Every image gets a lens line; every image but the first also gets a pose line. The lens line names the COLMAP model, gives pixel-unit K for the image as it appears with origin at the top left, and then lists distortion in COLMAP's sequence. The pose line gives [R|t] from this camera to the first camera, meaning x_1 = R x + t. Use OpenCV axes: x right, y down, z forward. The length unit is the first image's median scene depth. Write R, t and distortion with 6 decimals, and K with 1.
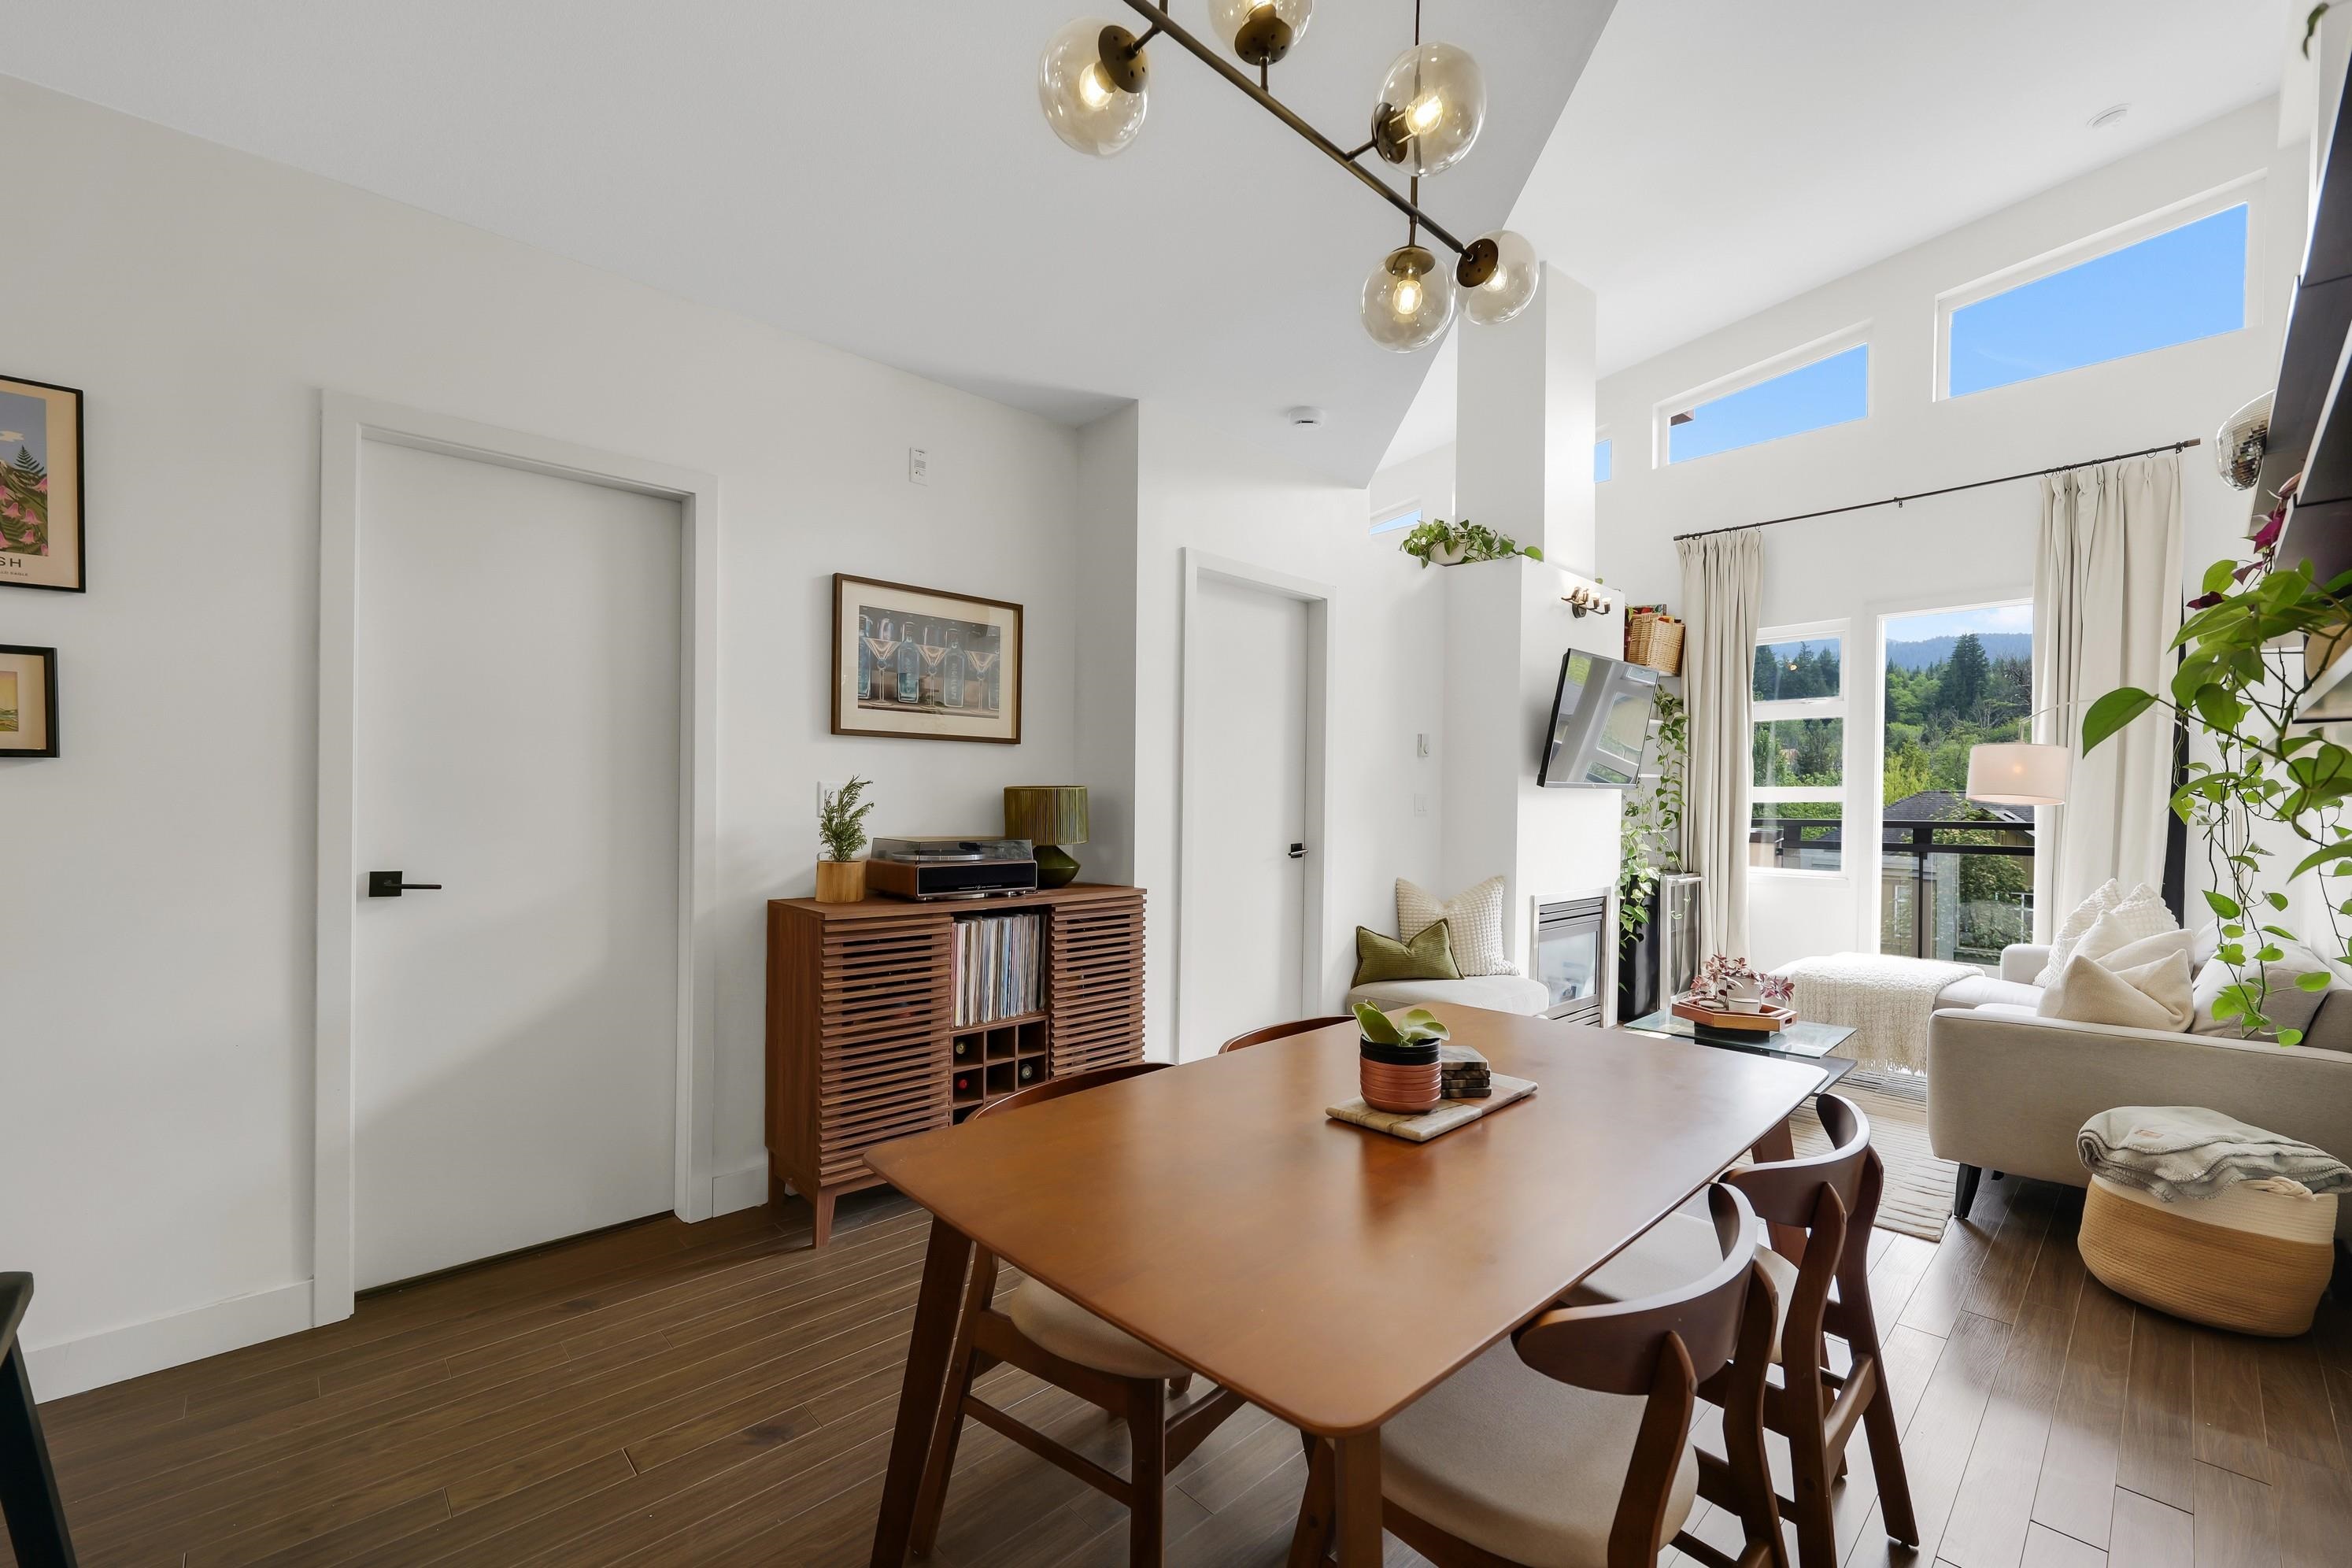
lens RADIAL K [[962.3, 0, 1174.8], [0, 962.3, 802.8], [0, 0, 1]] dist [-0.001480, 0.000025]
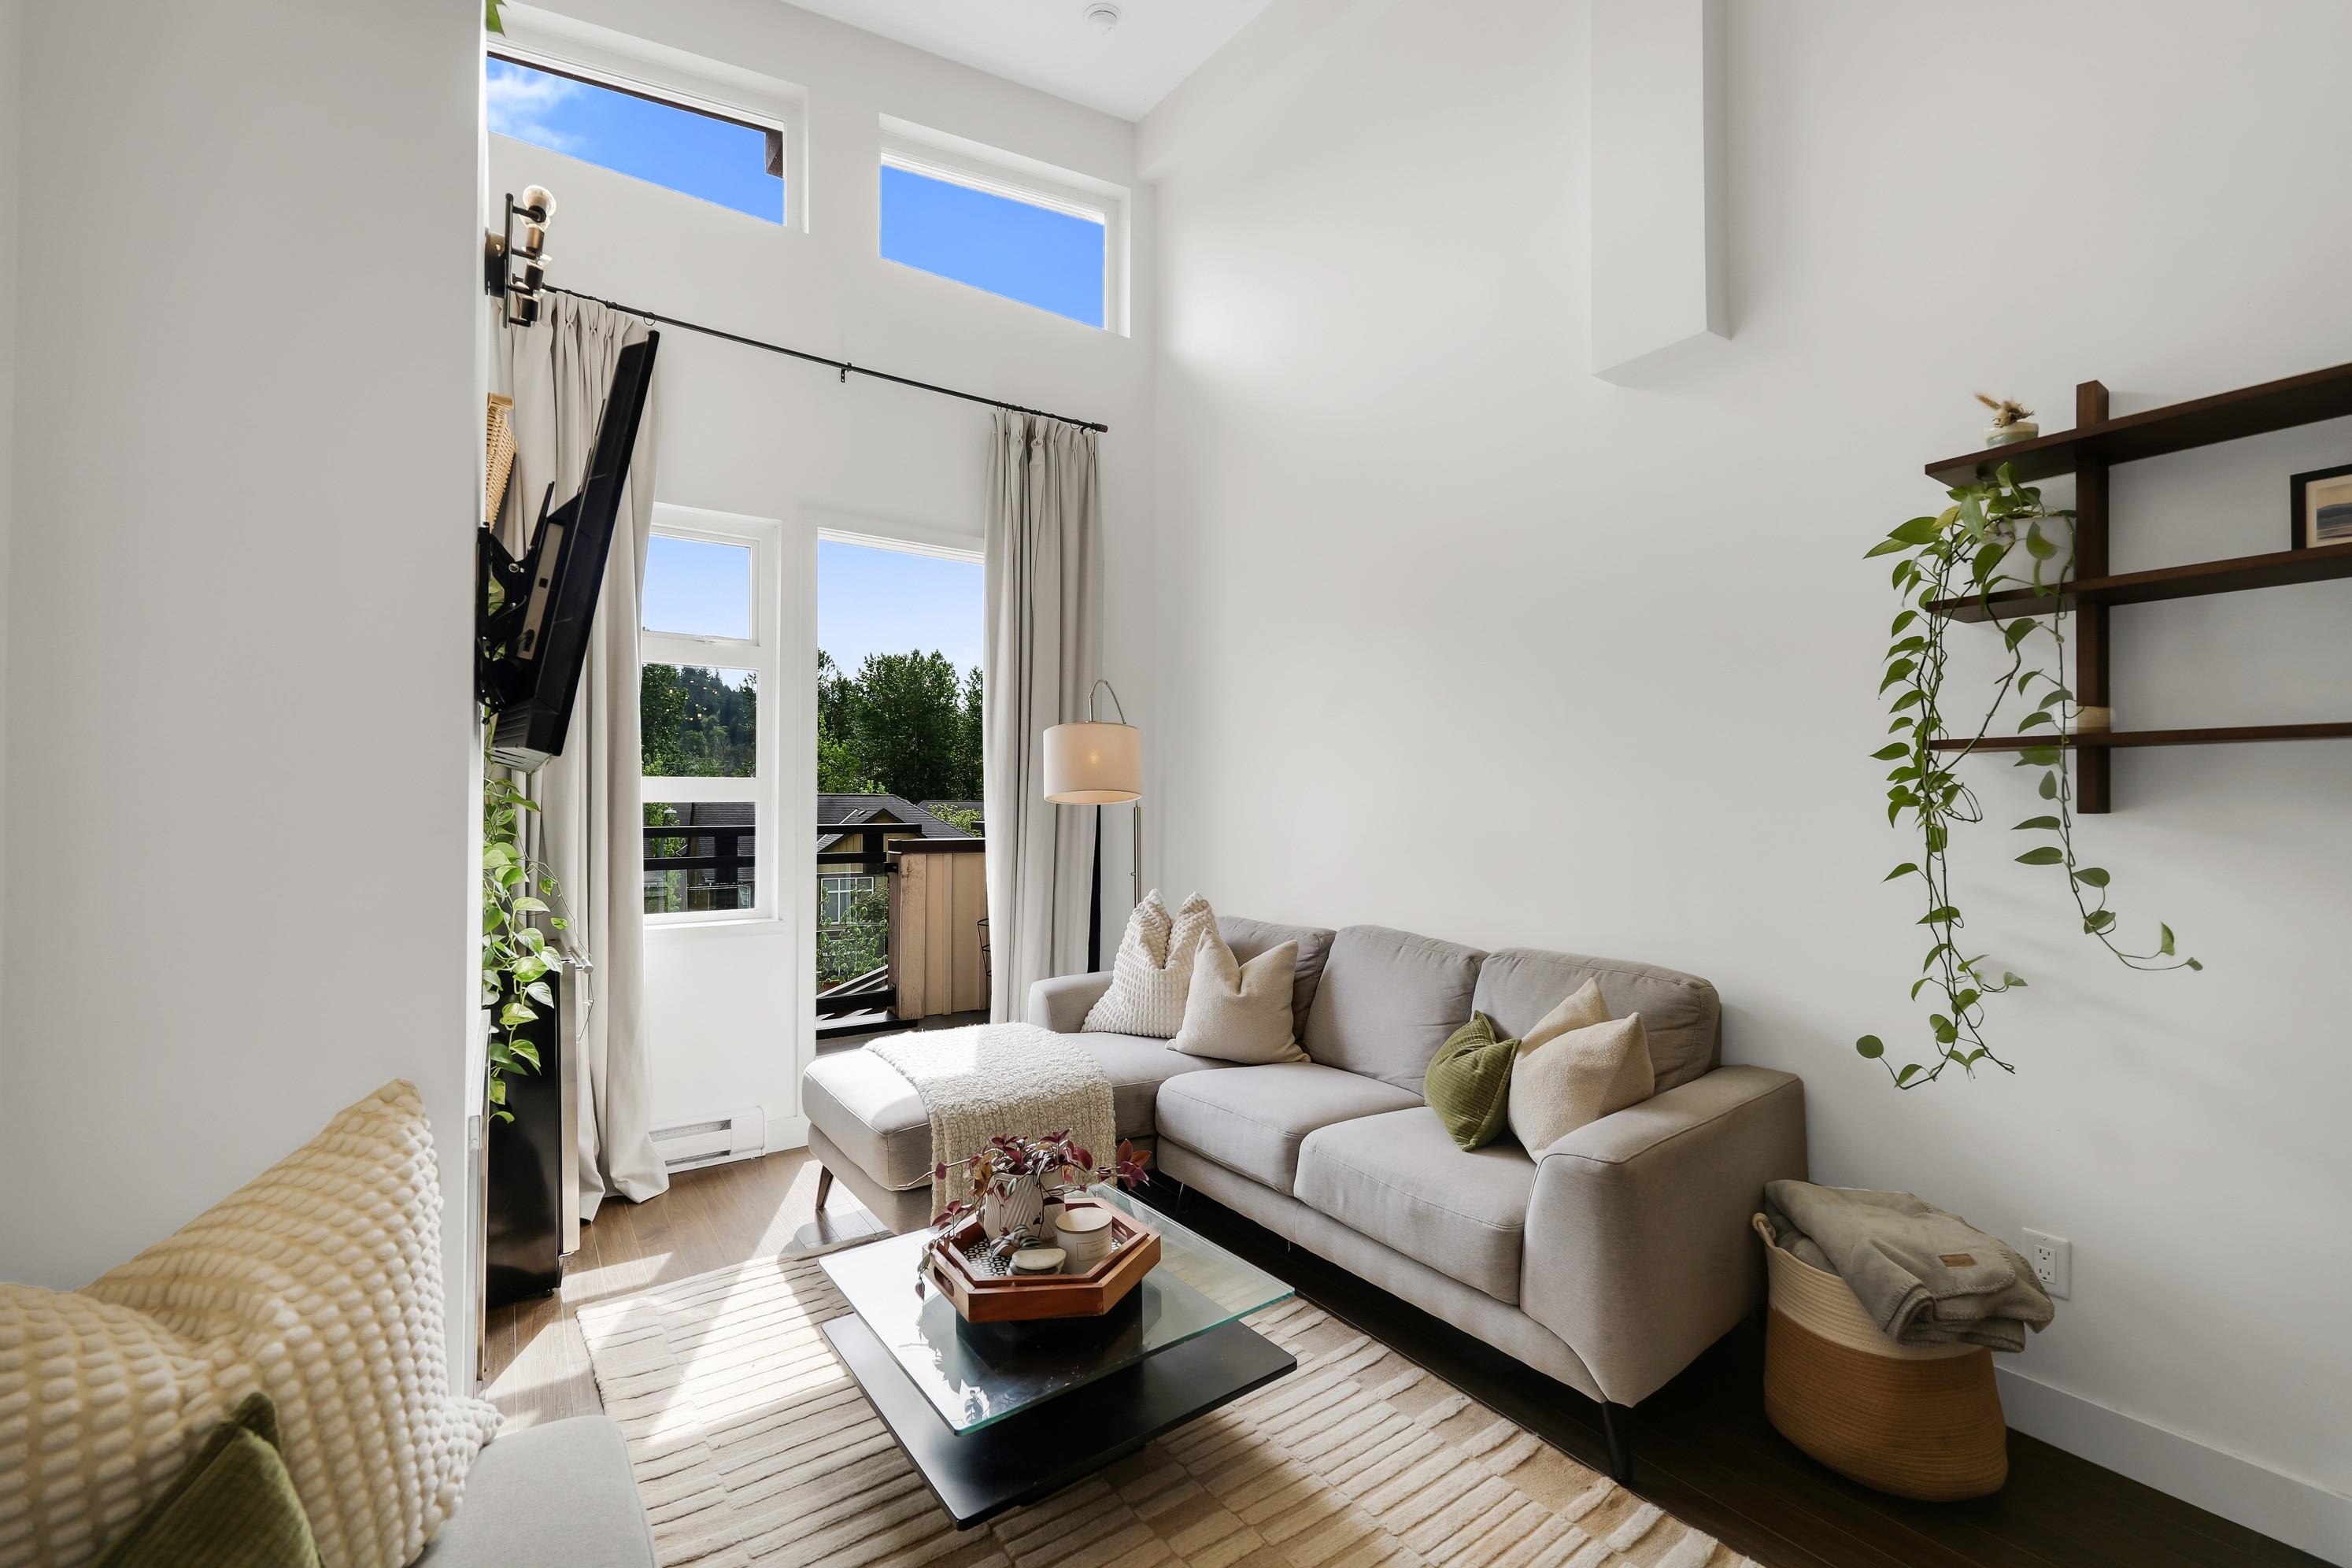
lens RADIAL K [[962.3, 0, 1174.8], [0, 962.3, 802.8], [0, 0, 1]] dist [-0.001480, 0.000025]
pose [[0.142009, -0.006089, 0.989847, 0.088955], [0.005218, 0.999972, 0.005402, -0.002072], [-0.989852, 0.004398, 0.142037, 0.651303]]
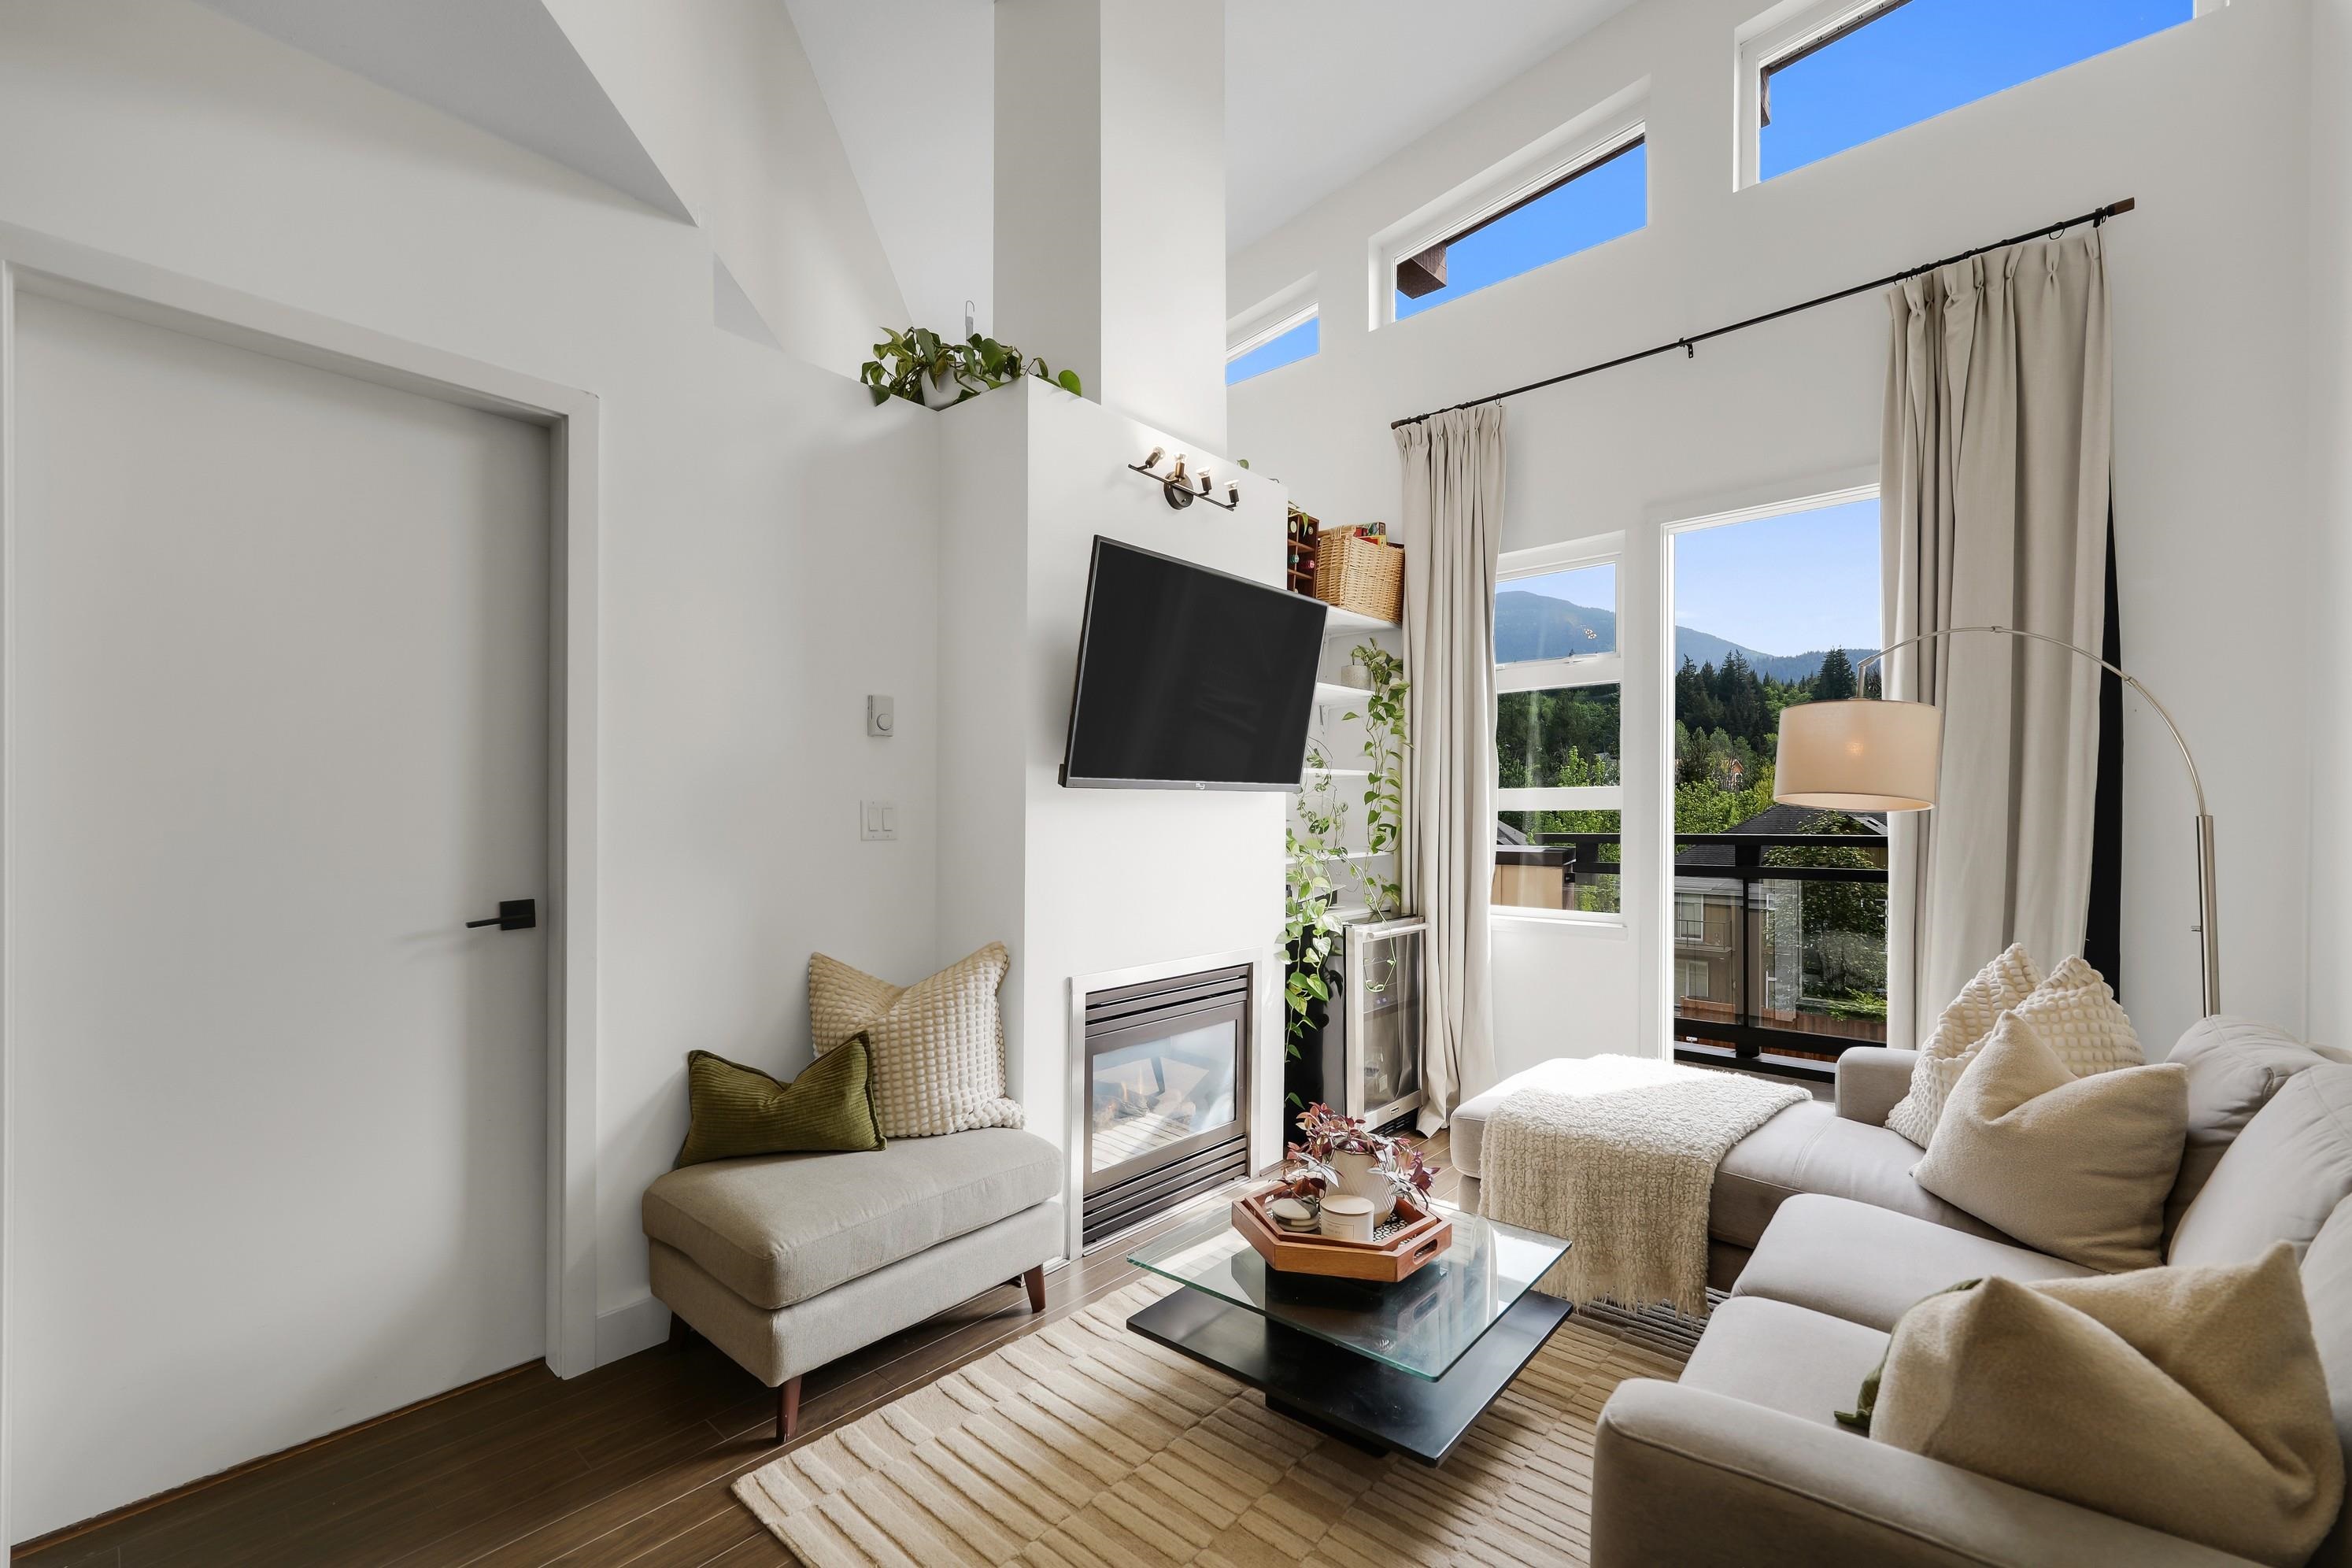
lens RADIAL K [[975.7, 0, 1168.0], [0, 975.7, 811.4], [0, 0, 1]] dist [-0.001044, -0.000475]
pose [[0.996103, -0.009259, 0.087710, 0.335204], [0.009695, 0.999943, -0.004547, 0.000720], [-0.087663, 0.005380, 0.996136, 0.367486]]
